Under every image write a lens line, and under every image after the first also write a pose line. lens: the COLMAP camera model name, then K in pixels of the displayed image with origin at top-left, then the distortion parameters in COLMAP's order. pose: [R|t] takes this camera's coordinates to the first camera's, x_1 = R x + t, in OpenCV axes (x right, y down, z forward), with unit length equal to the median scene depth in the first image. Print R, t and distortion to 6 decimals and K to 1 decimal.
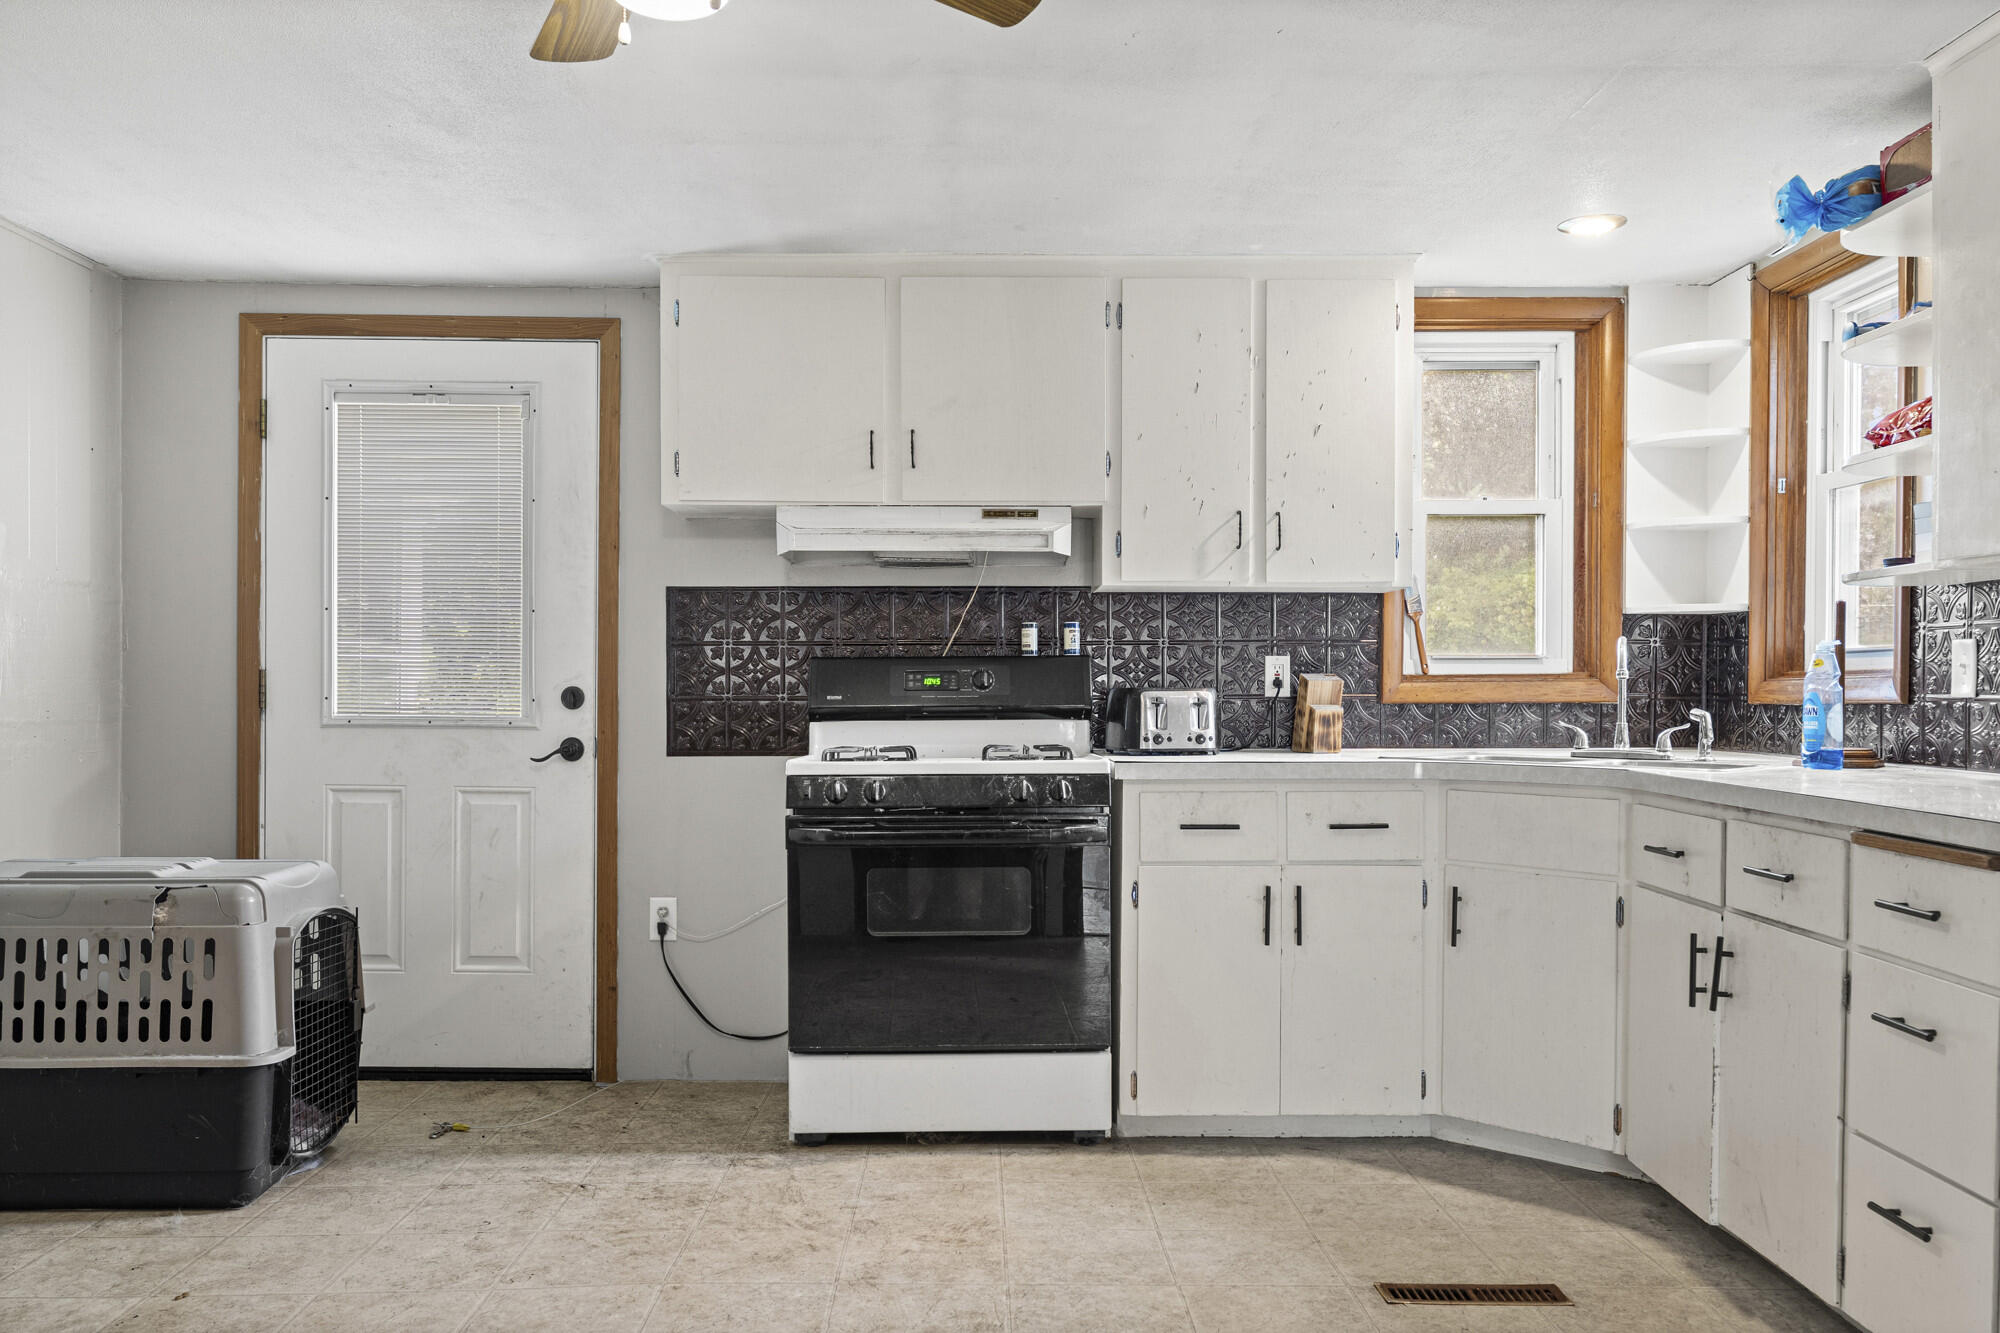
lens RADIAL K [[1518.3, 0, 983.4], [0, 1518.3, 700.8], [0, 0, 1]] dist [0.002547, -0.001693]
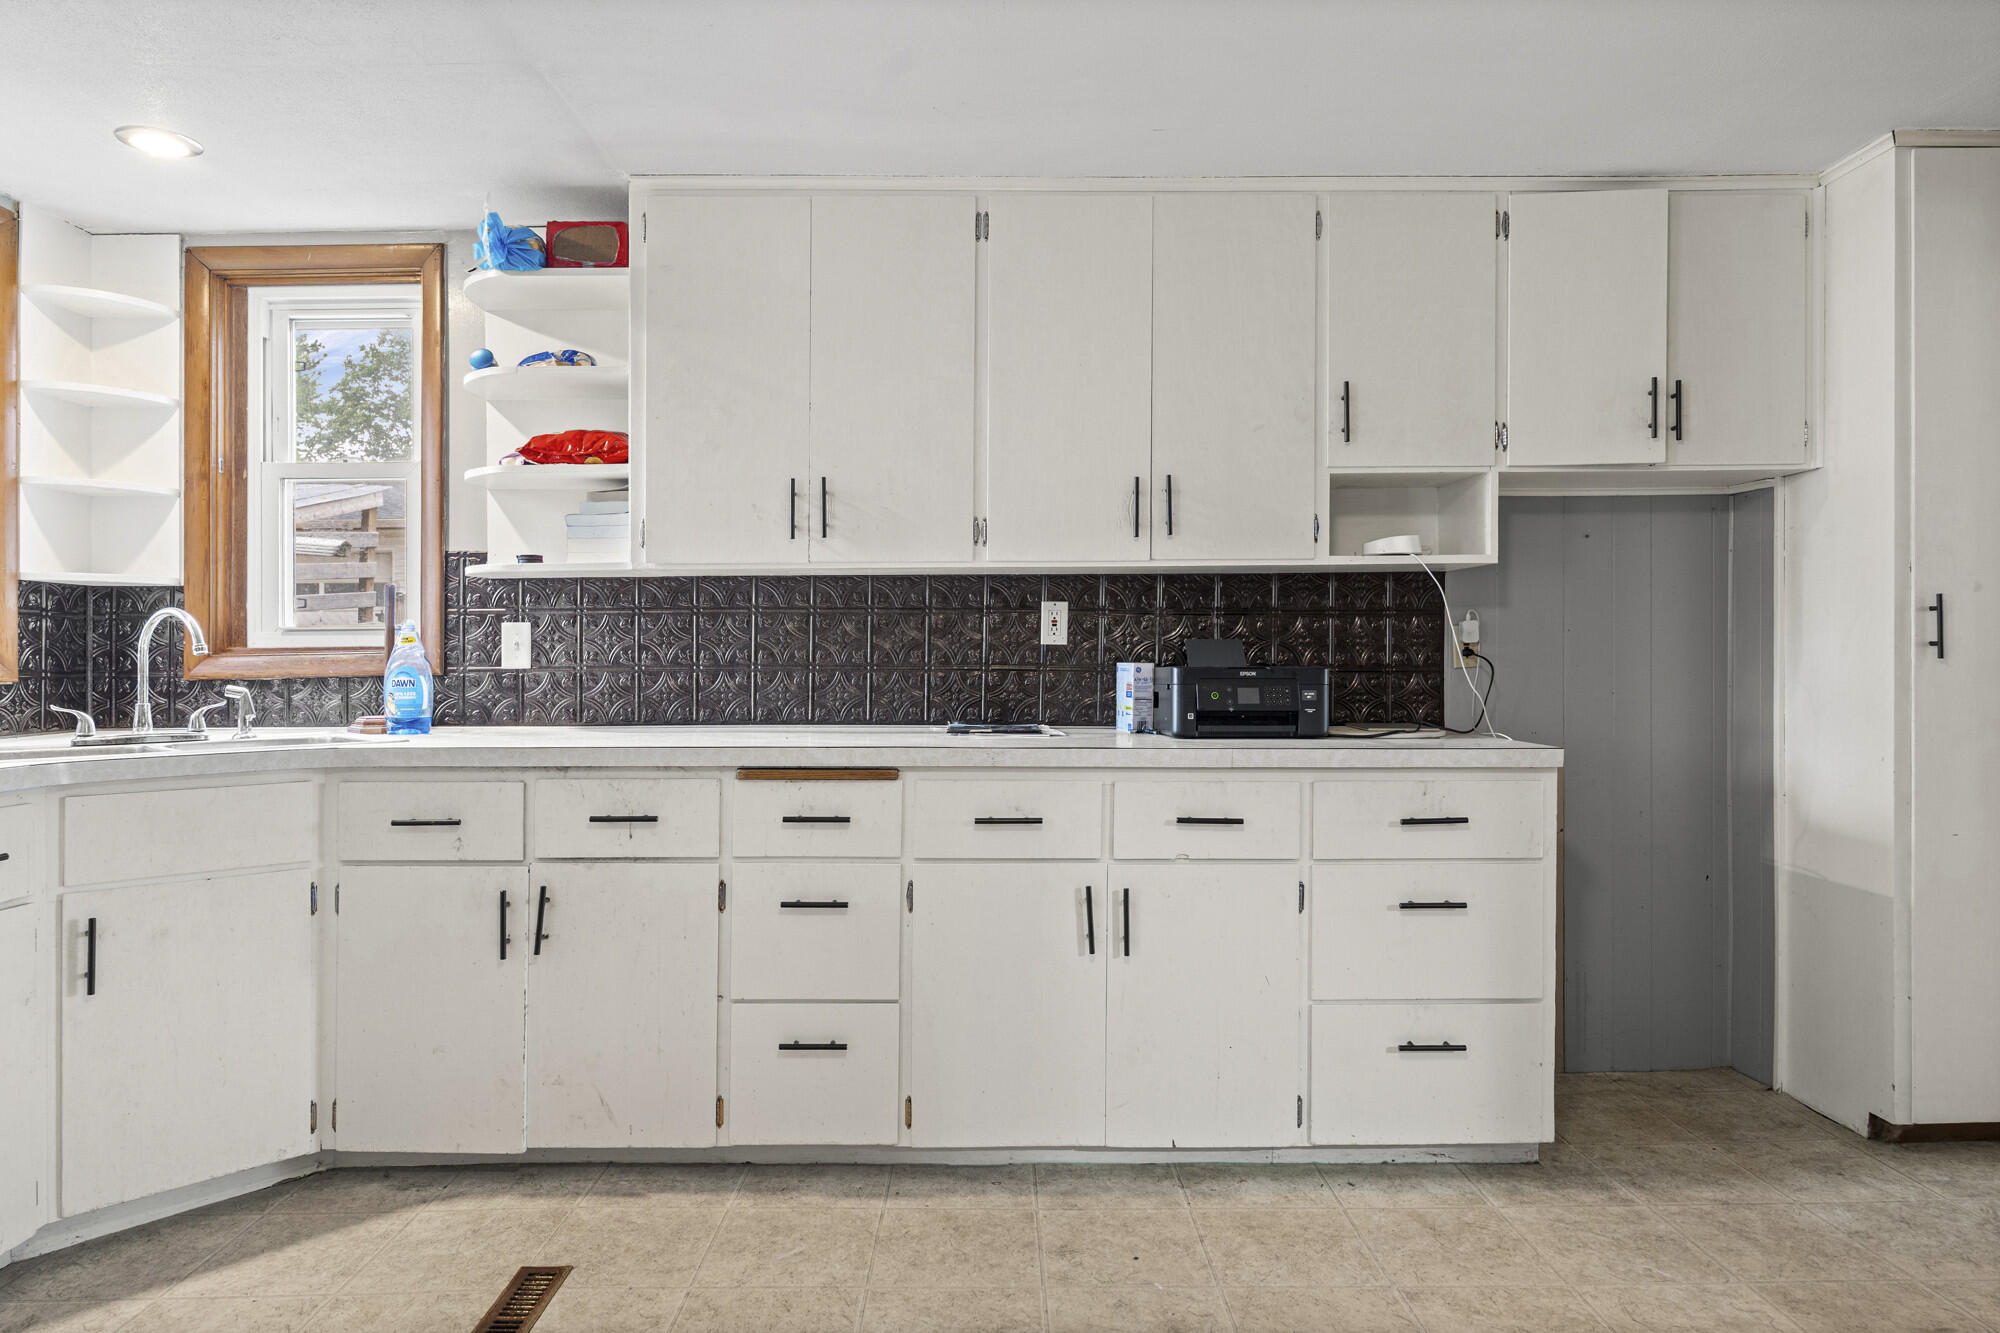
lens RADIAL K [[1190.5, 0, 993.1], [0, 1190.5, 672.5], [0, 0, 1]] dist [-0.000858, -0.001155]
pose [[0.004536, -0.014872, 0.999879, -0.280301], [0.016415, 0.999756, 0.014795, -0.006152], [-0.999855, 0.016346, 0.004779, 0.491780]]
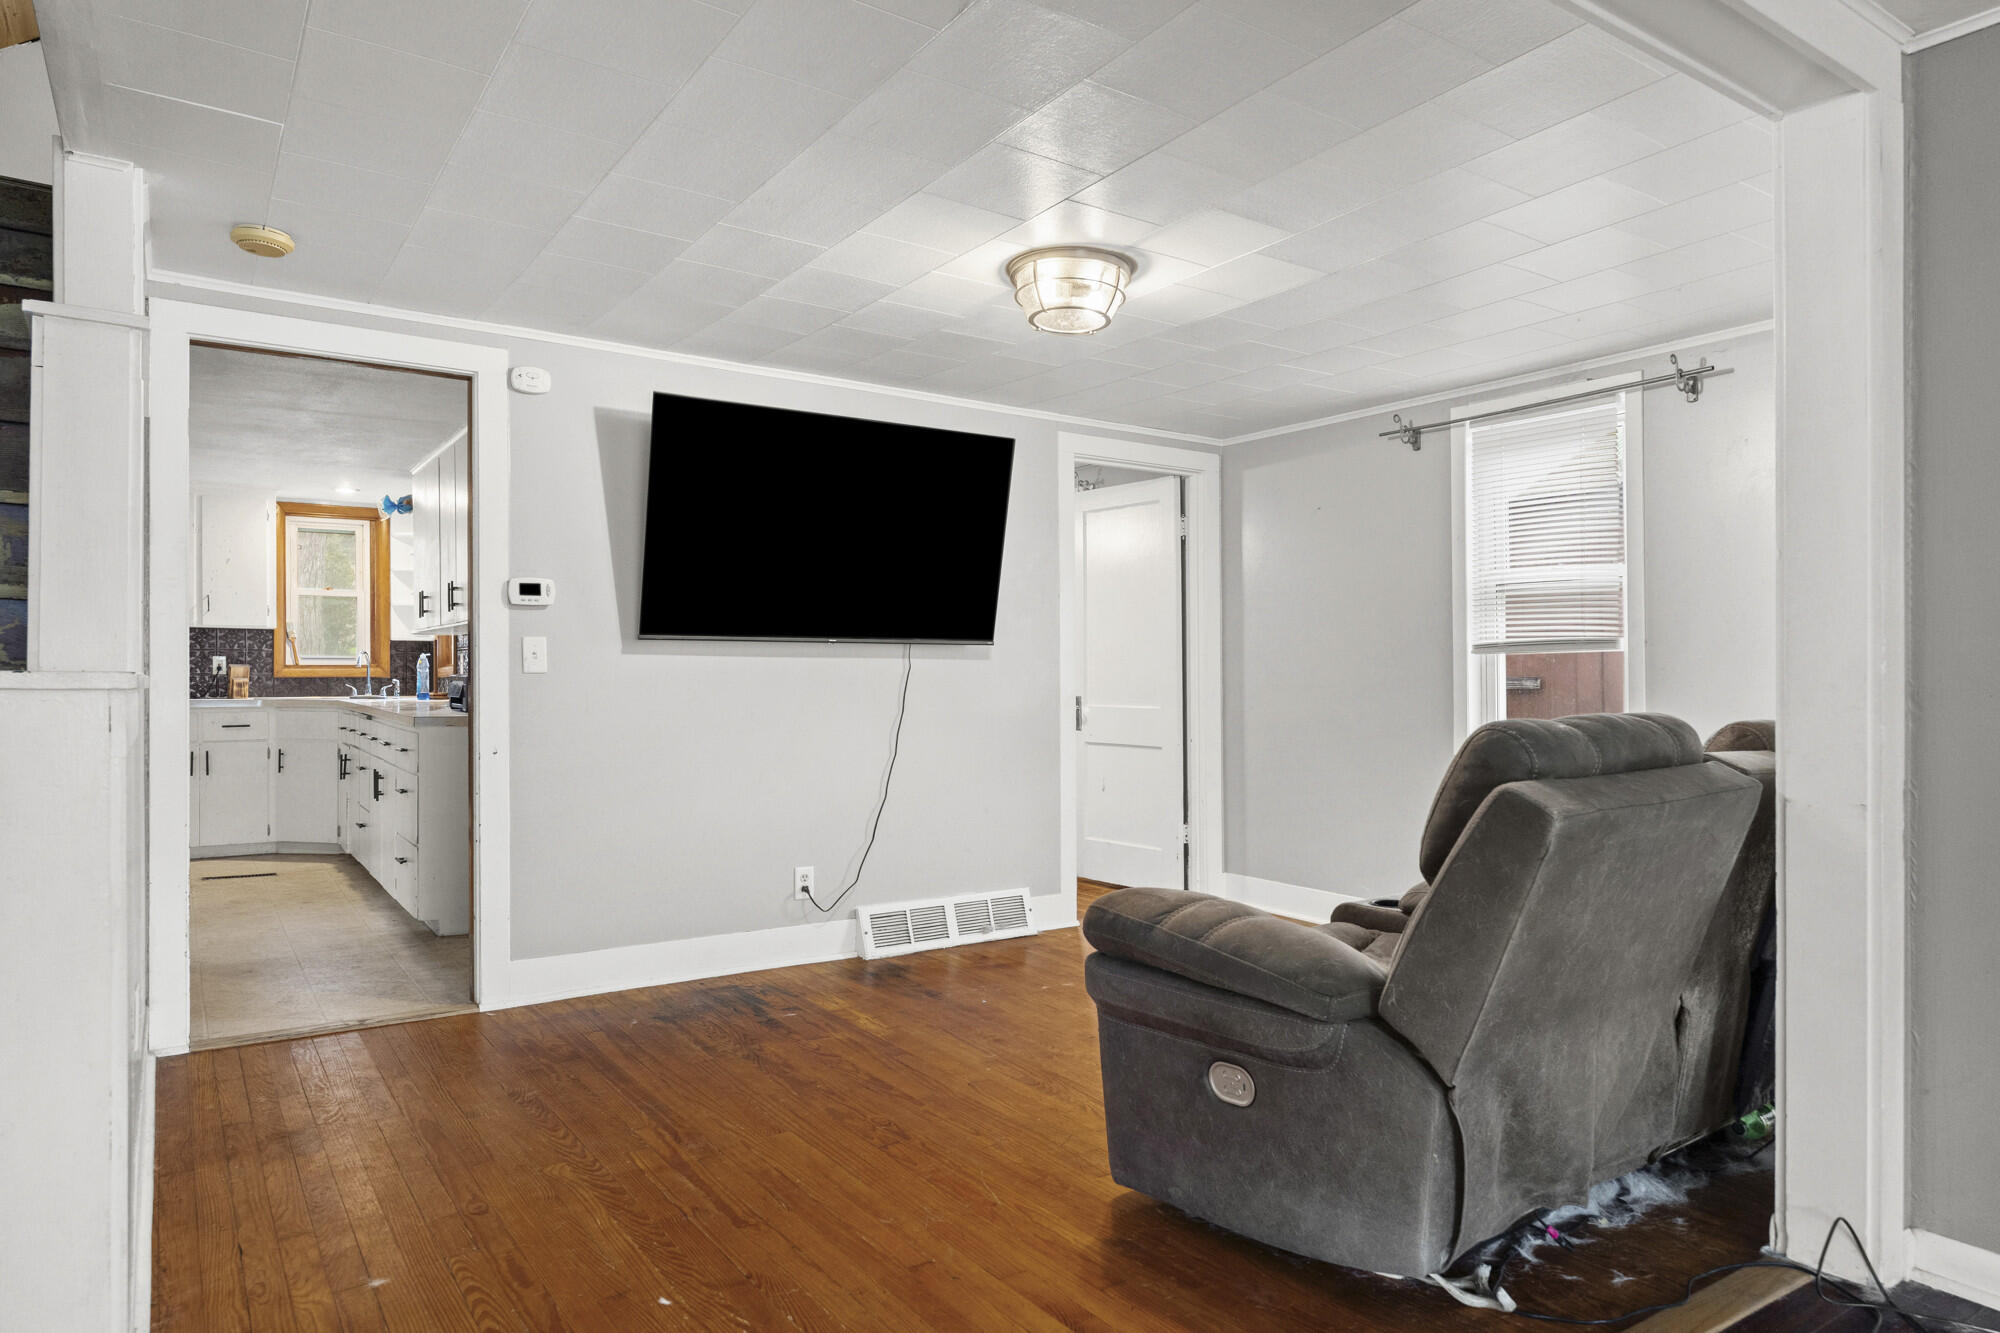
lens RADIAL K [[1226.8, 0, 1024.7], [0, 1226.8, 681.8], [0, 0, 1]] dist [0.000478, -0.003850]
pose [[0.821050, -0.001685, 0.570854, 0.151408], [0.003046, 0.999994, -0.001430, 0.015722], [-0.570849, 0.002913, 0.821050, -1.295426]]
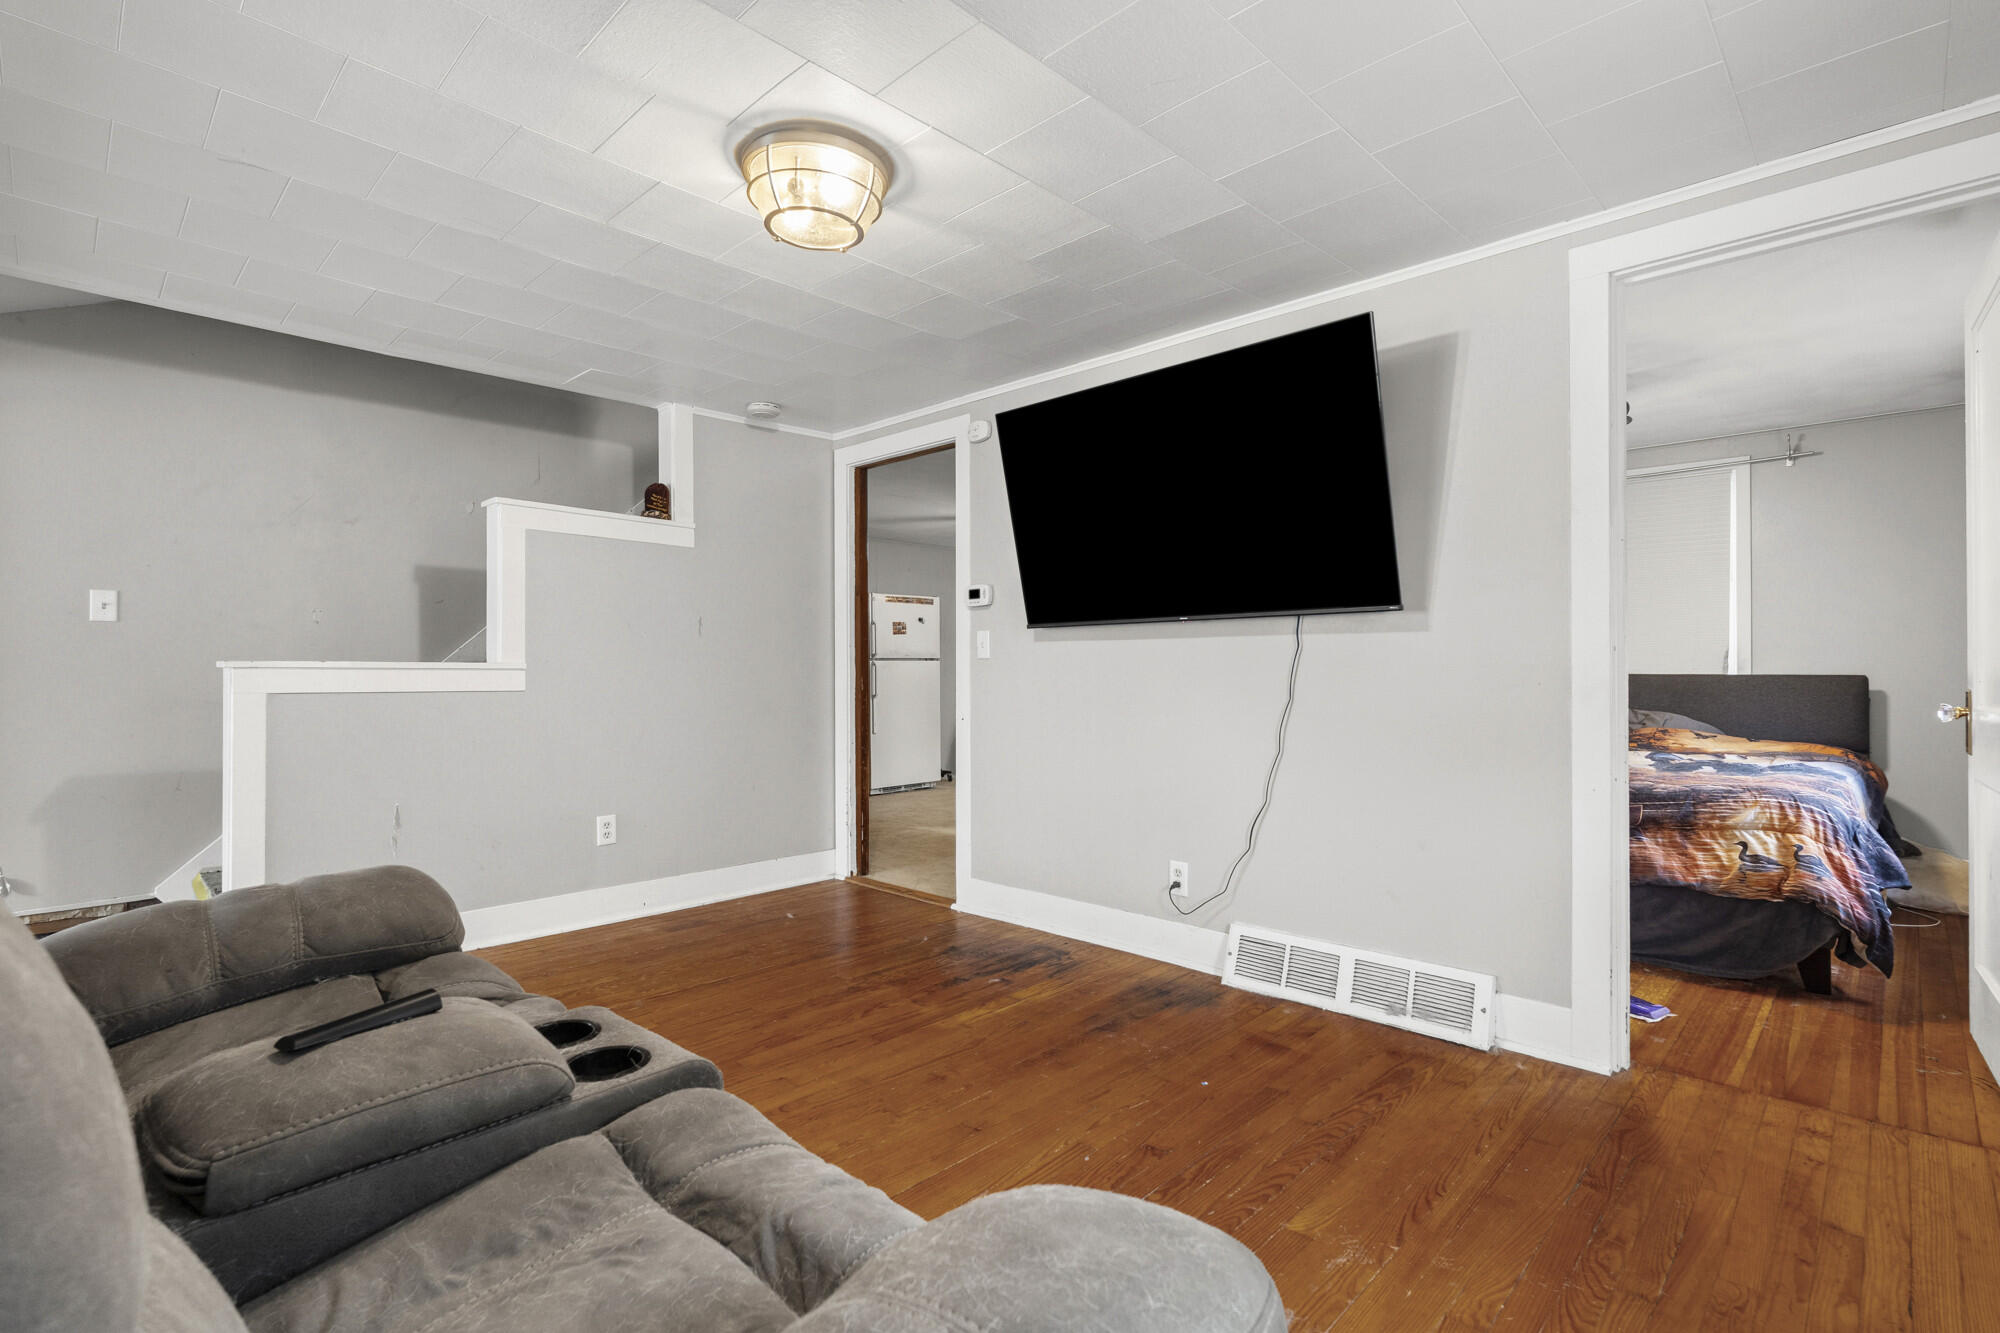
lens RADIAL K [[960.9, 0, 1006.2], [0, 960.9, 675.0], [0, 0, 1]] dist [-0.000891, 0.000492]
pose [[0.709048, 0.001277, -0.705159, 1.211110], [-0.000597, 0.999999, 0.001211, 0.022128], [0.705160, -0.000437, 0.709048, -0.910035]]
